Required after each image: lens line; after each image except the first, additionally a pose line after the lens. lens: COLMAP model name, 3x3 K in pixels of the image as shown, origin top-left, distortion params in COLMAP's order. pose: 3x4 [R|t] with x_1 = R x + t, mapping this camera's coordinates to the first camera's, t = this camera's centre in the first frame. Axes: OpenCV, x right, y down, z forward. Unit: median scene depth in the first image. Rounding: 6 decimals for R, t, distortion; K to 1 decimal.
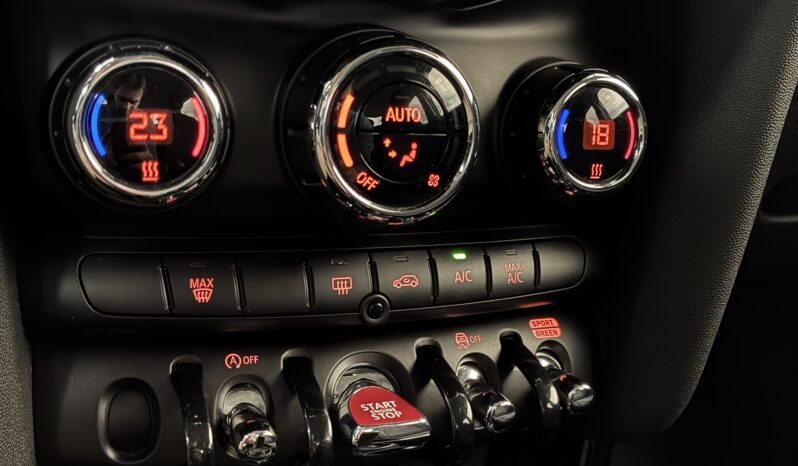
lens RADIAL K [[817.8, 0, 396.6], [0, 817.8, 227.7], [0, 0, 1]] dist [0.119093, -0.271710]
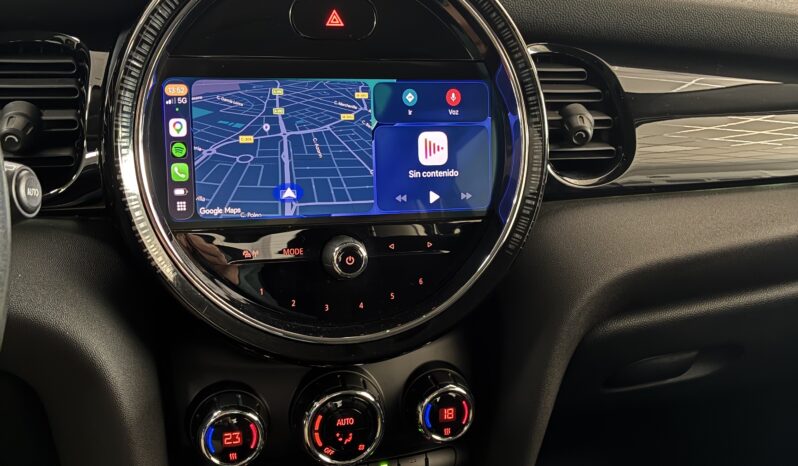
lens RADIAL K [[817.8, 0, 396.6], [0, 817.8, 227.7], [0, 0, 1]] dist [0.119093, -0.271710]
pose [[0.995328, 0.000499, -0.096553, 0.315941], [0.004408, 0.998709, 0.050600, -0.678448], [0.096454, -0.050790, 0.994041, -1.015324]]
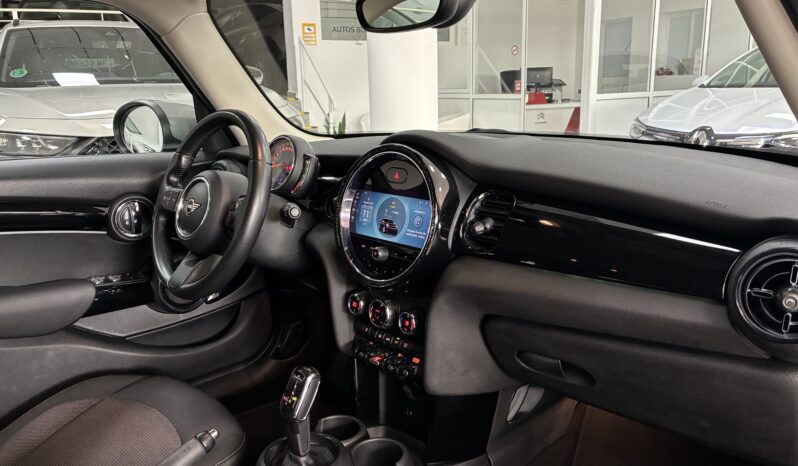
lens RADIAL K [[617.1, 0, 399.0], [0, 617.1, 233.0], [0, 0, 1]] dist [0.064734, -0.083338]
pose [[0.393479, 0.132374, -0.909754, 3.842787], [-0.189454, 0.980014, 0.060656, -0.929760], [0.899601, 0.148489, 0.410693, -0.798147]]
